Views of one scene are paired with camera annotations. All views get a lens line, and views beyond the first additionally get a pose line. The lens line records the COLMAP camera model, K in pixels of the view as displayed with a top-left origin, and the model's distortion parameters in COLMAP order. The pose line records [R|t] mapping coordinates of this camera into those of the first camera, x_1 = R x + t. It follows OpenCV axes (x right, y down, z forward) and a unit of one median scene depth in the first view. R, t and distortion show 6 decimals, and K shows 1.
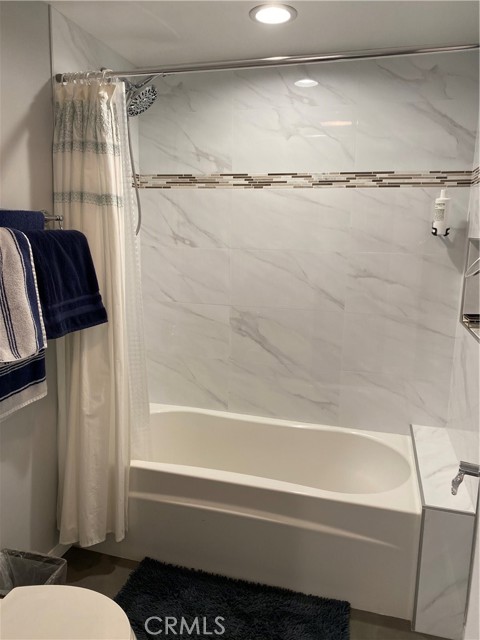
lens RADIAL K [[495.7, 0, 232.5], [0, 495.7, 318.1], [0, 0, 1]] dist [0.006214, 0.001770]
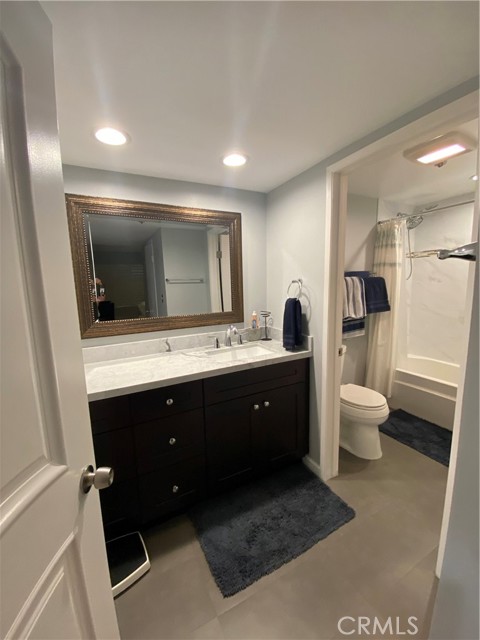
lens RADIAL K [[259.7, 0, 244.0], [0, 259.7, 321.6], [0, 0, 1]] dist [0.034808, -0.029802]
pose [[0.701062, 0.066802, -0.709964, 0.198548], [-0.086916, 0.996184, 0.007907, 0.124230], [0.707784, 0.056164, 0.704193, -0.542027]]
